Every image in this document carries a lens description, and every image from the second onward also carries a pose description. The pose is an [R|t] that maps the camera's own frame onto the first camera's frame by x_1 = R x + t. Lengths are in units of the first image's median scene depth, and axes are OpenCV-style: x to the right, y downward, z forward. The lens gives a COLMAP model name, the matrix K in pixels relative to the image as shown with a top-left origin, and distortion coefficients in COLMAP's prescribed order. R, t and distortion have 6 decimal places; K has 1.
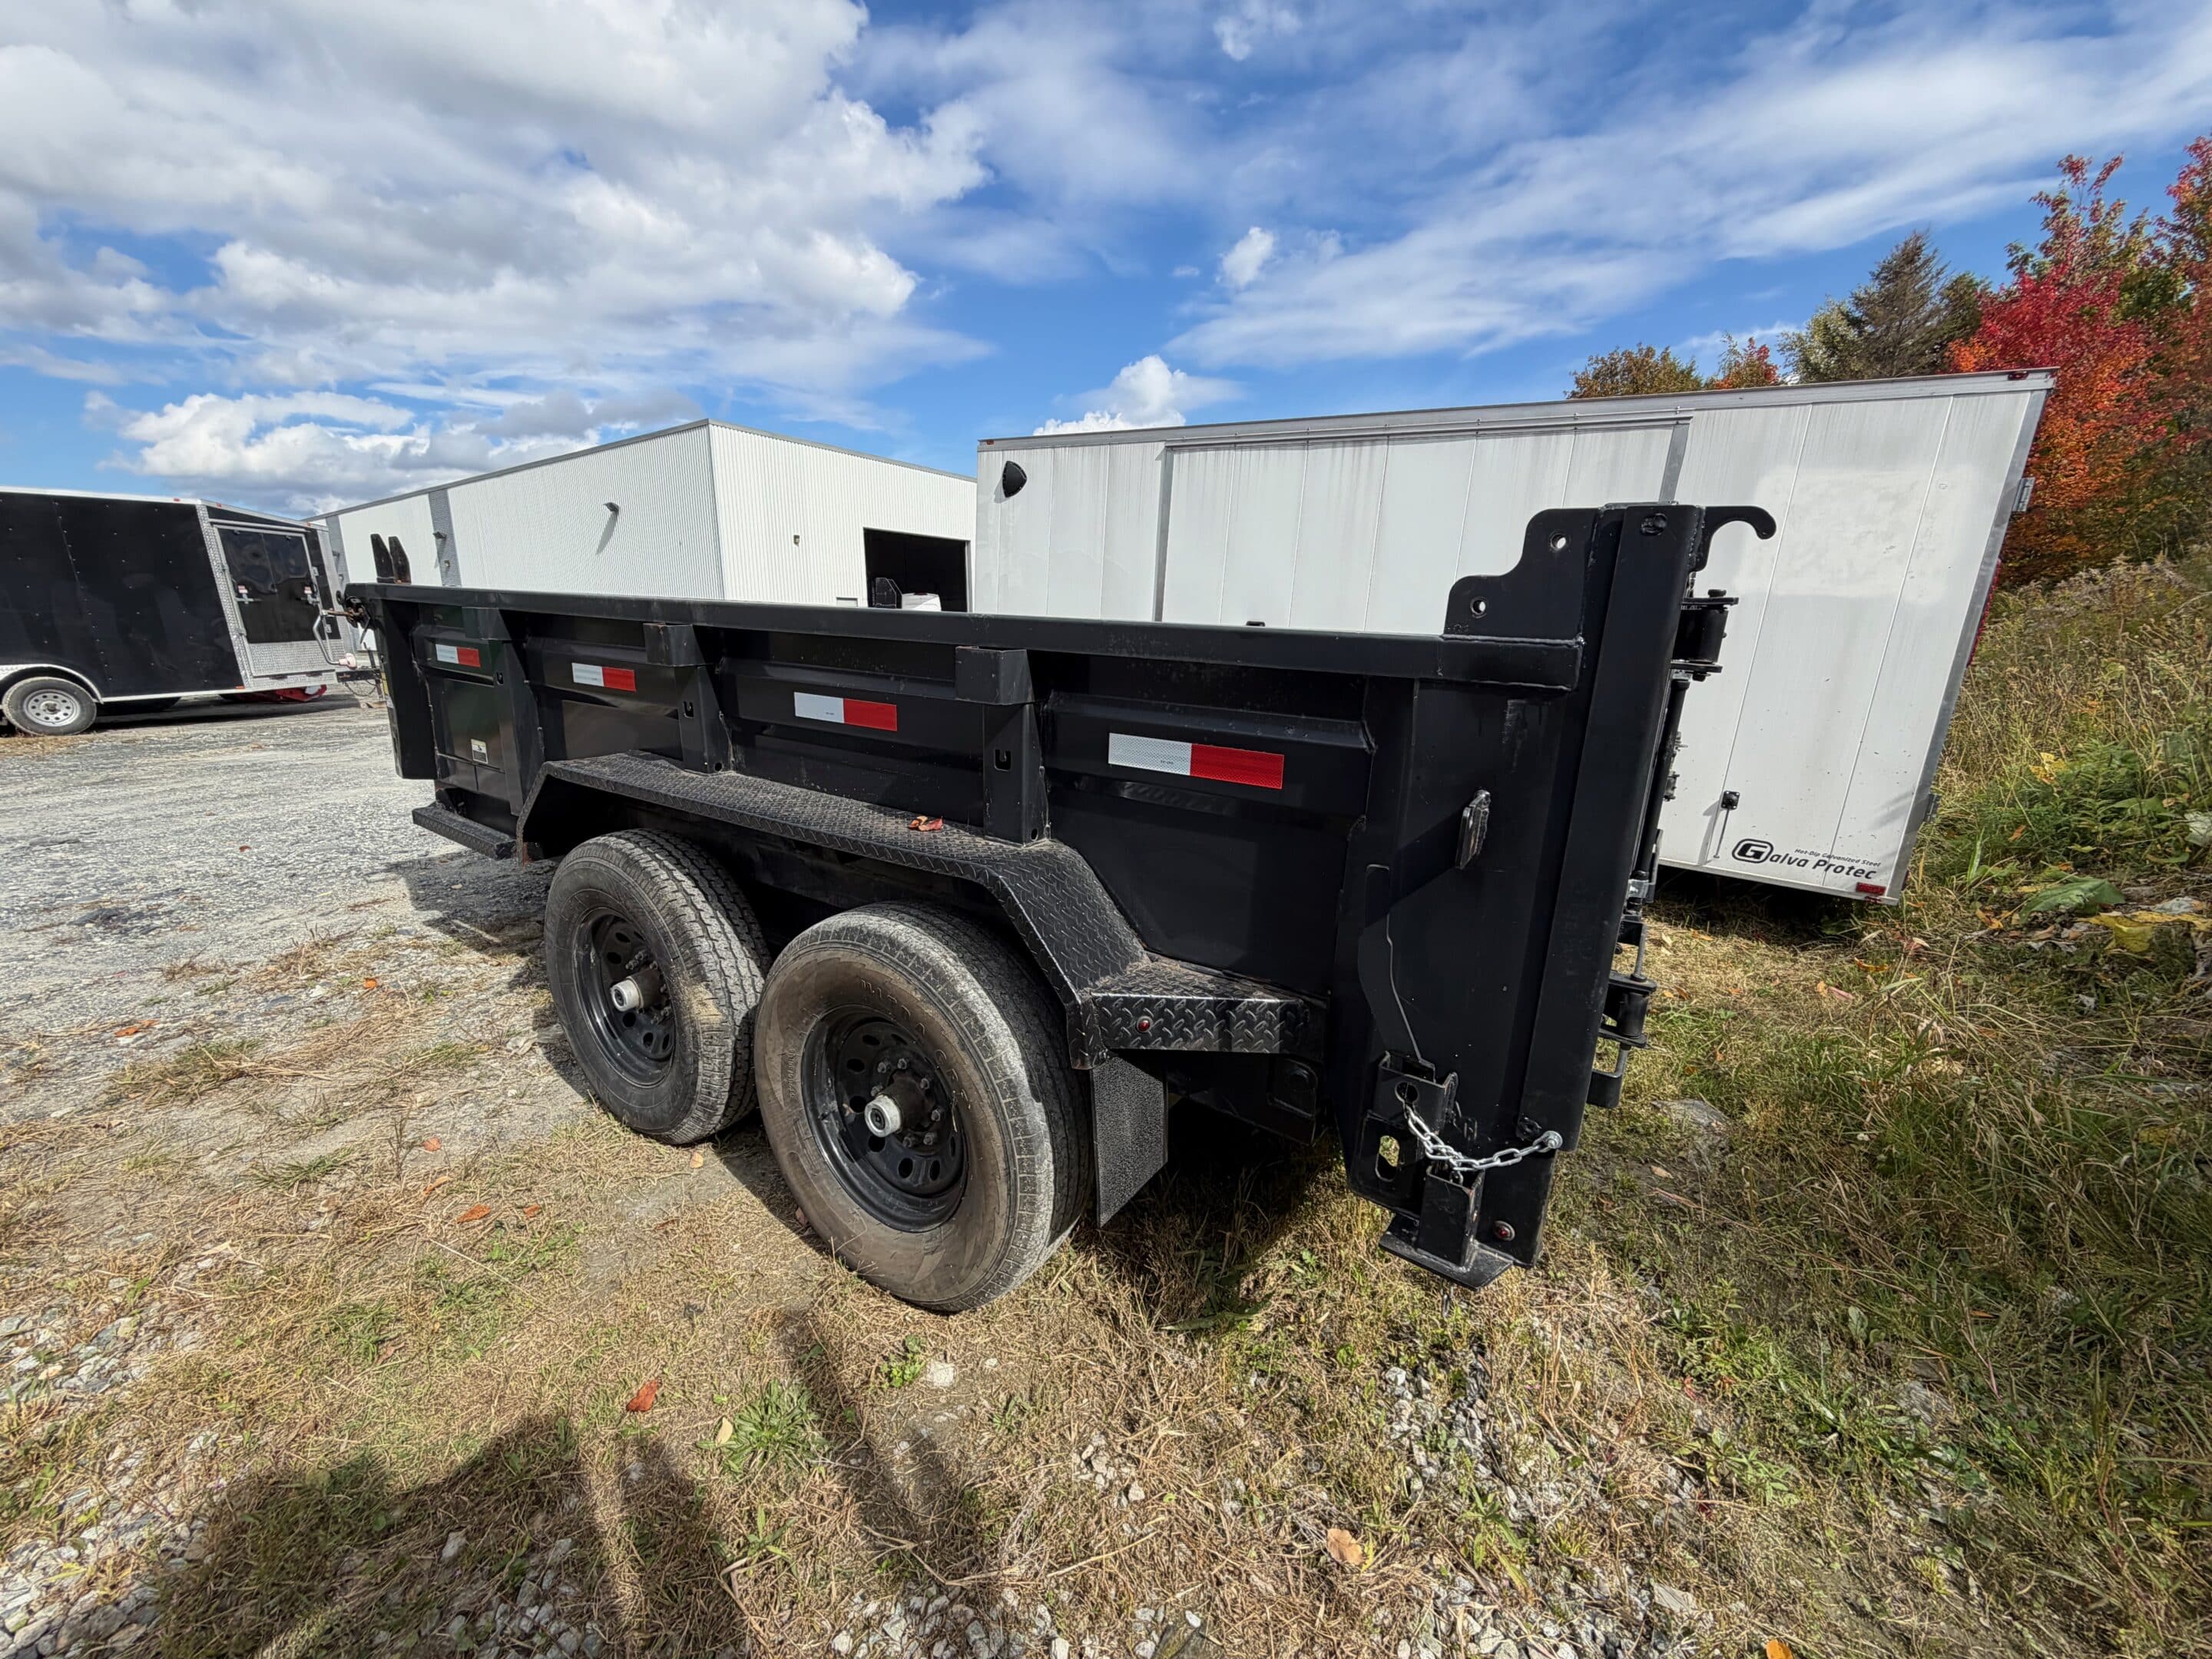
lens RADIAL K [[888.6, 0, 1105.1], [0, 888.6, 835.3], [0, 0, 1]] dist [0.012291, 0.000158]
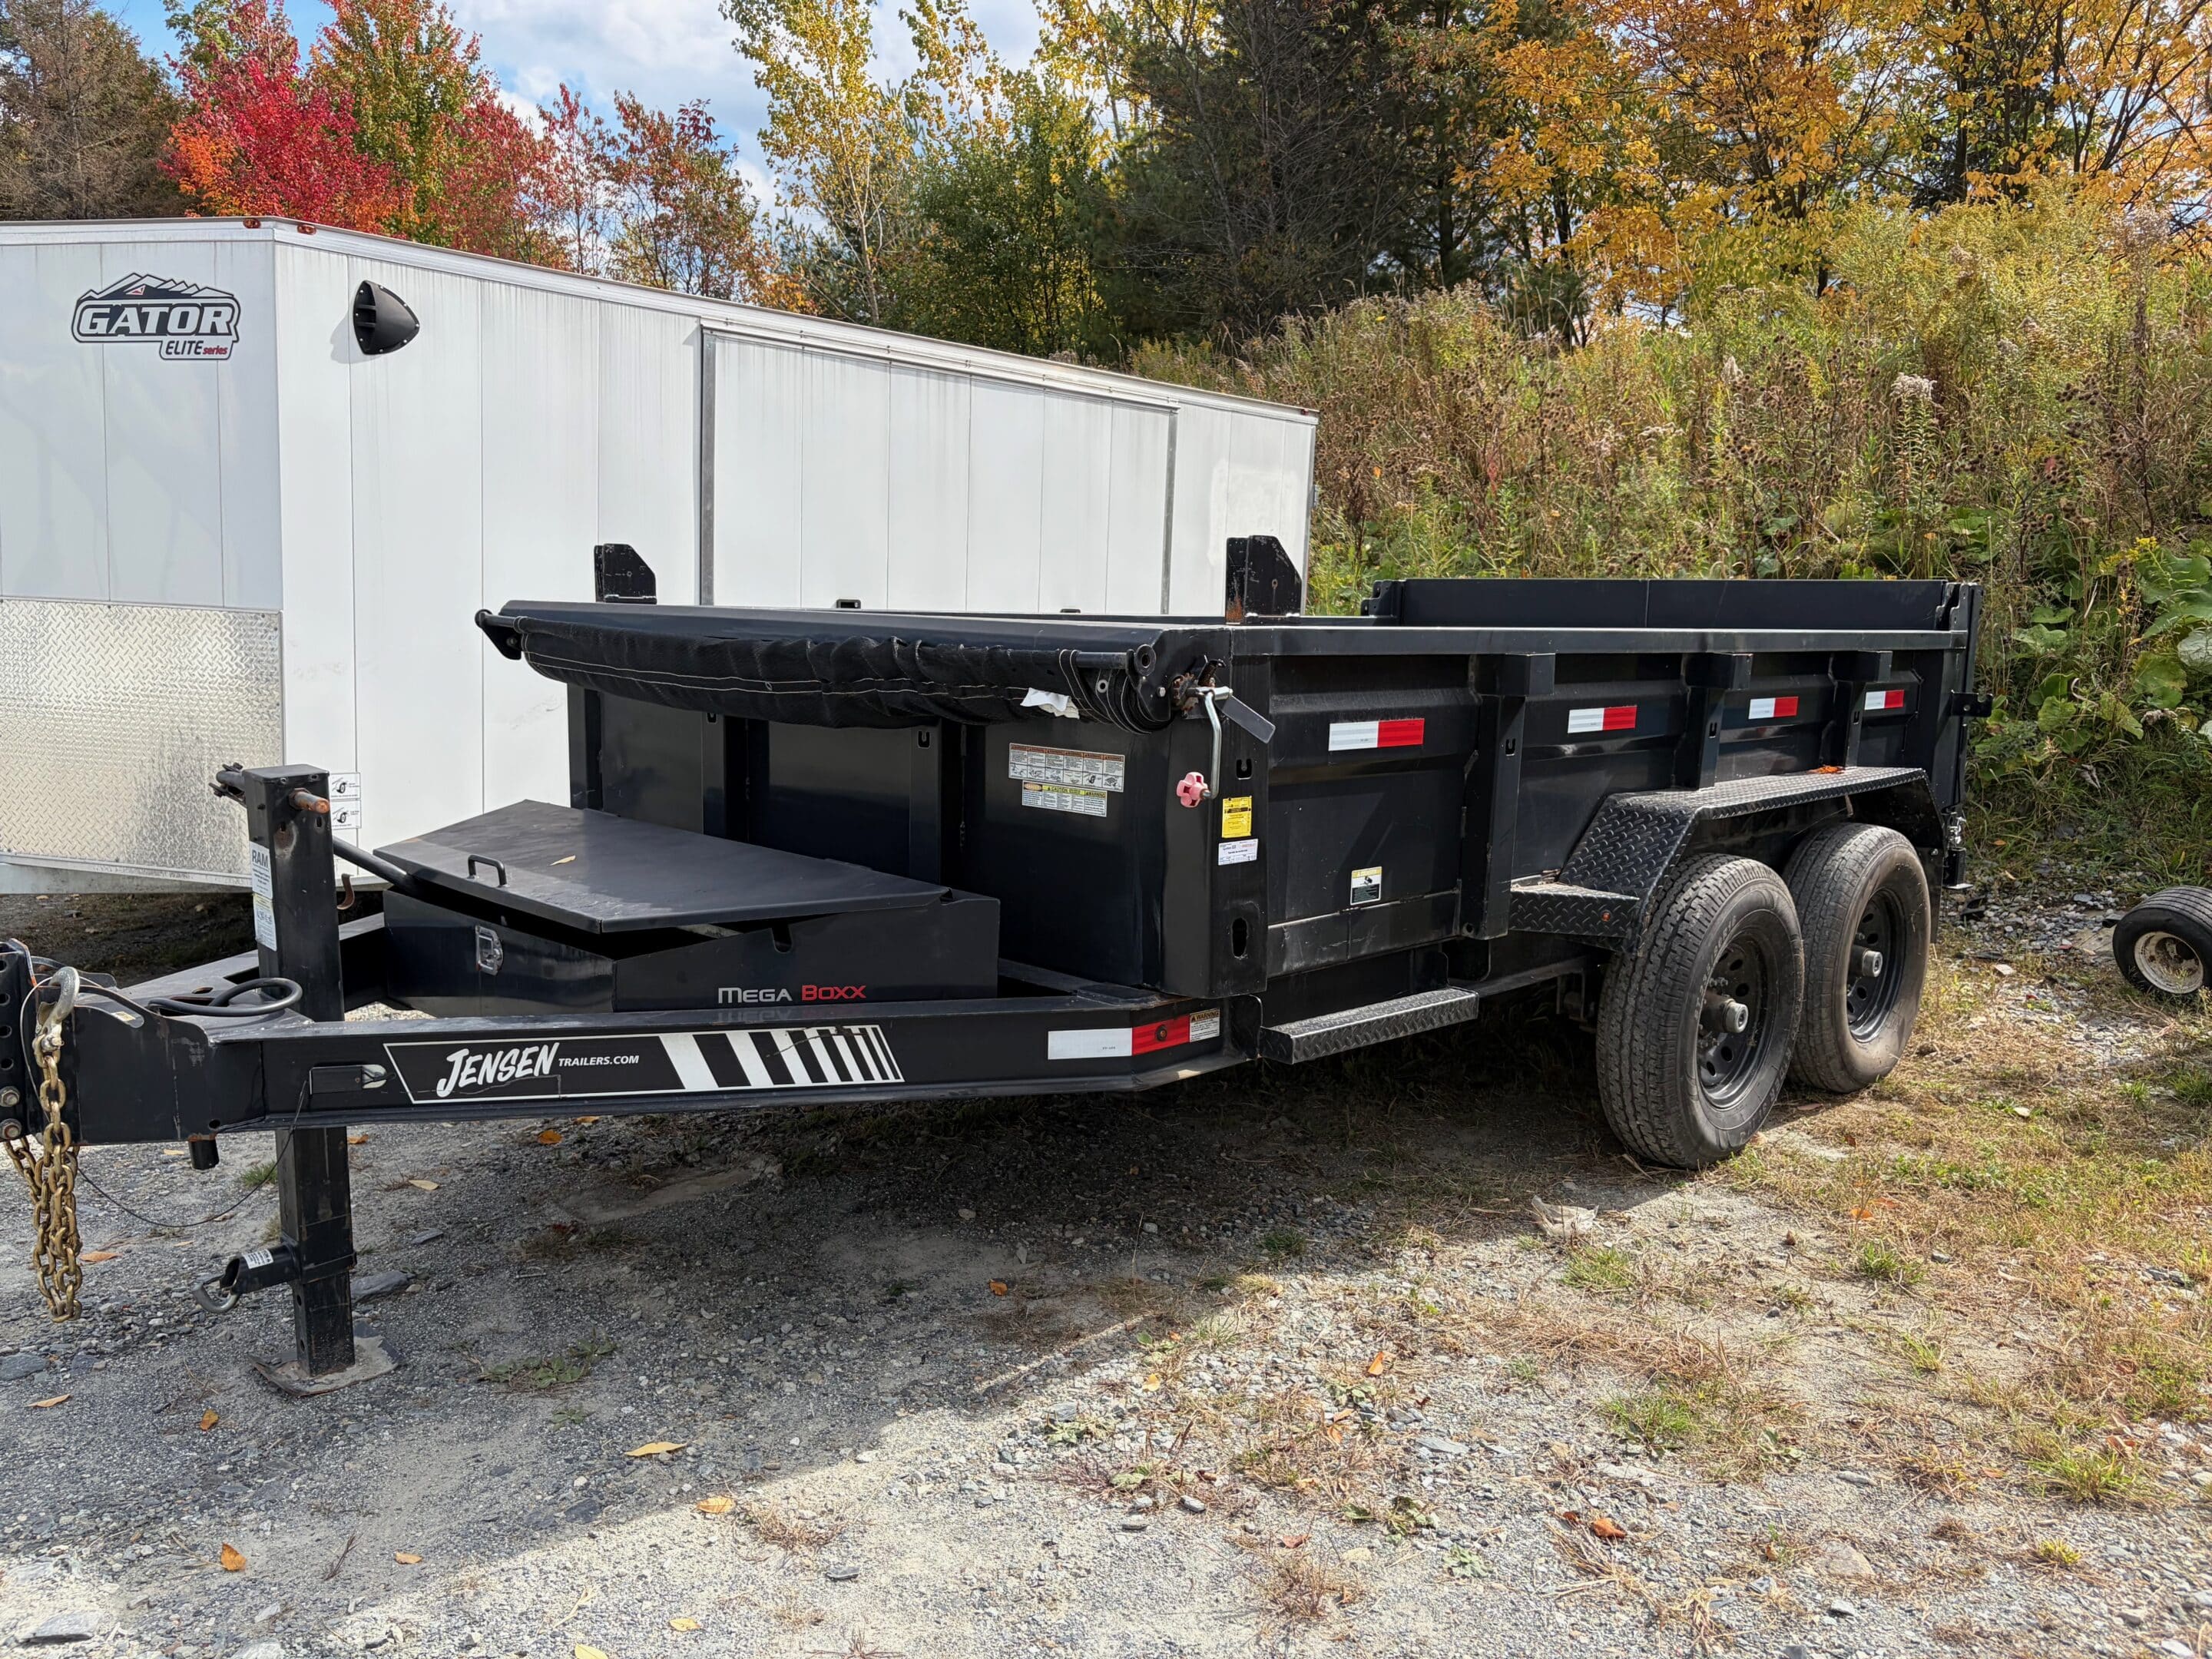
lens RADIAL K [[1733.2, 0, 1104.0], [0, 1733.2, 784.0], [0, 0, 1]] dist [0.079993, -0.097551]
pose [[0.183286, -0.139241, 0.973149, -1.402775], [0.232248, 0.968029, 0.094766, -0.227273], [-0.955231, 0.208643, 0.209765, 0.689621]]
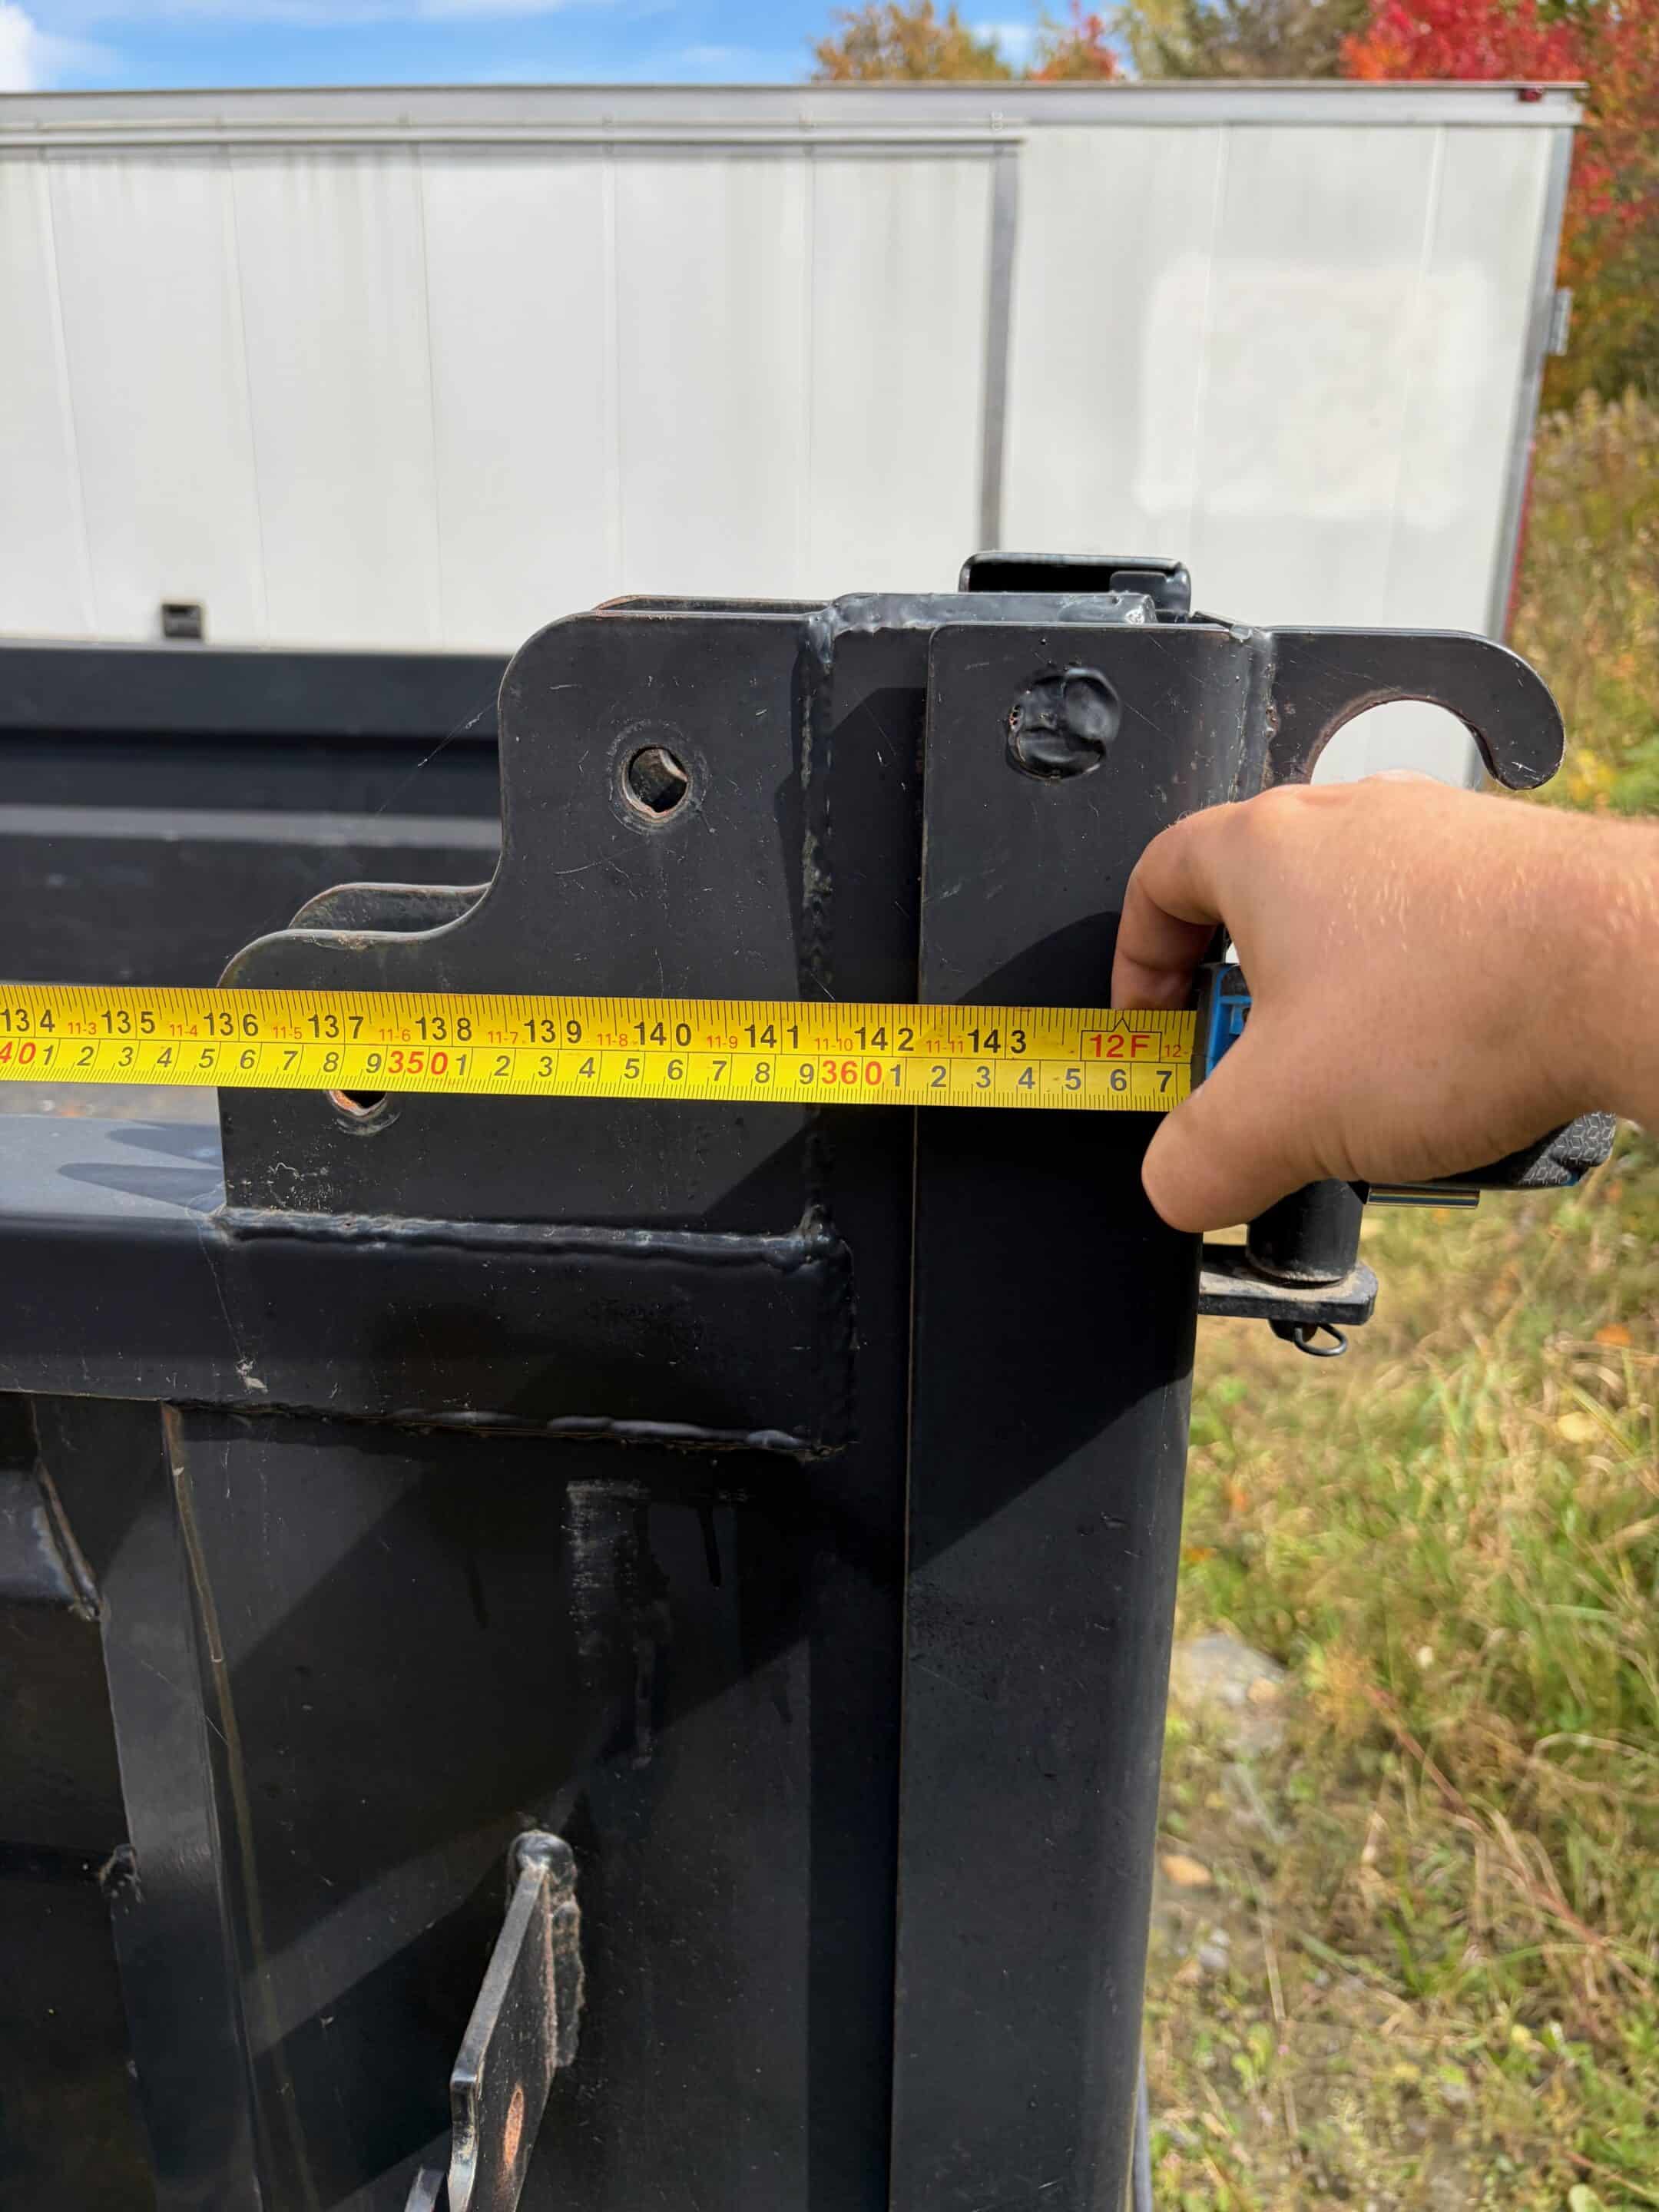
lens RADIAL K [[1733.2, 0, 829.5], [0, 1733.2, 1106.0], [0, 0, 1]] dist [0.079993, -0.097551]
pose [[0.900376, -0.169281, 0.400832, 0.094002], [0.135571, 0.984502, 0.111251, -0.073620], [-0.413453, -0.045826, 0.909372, 0.157228]]
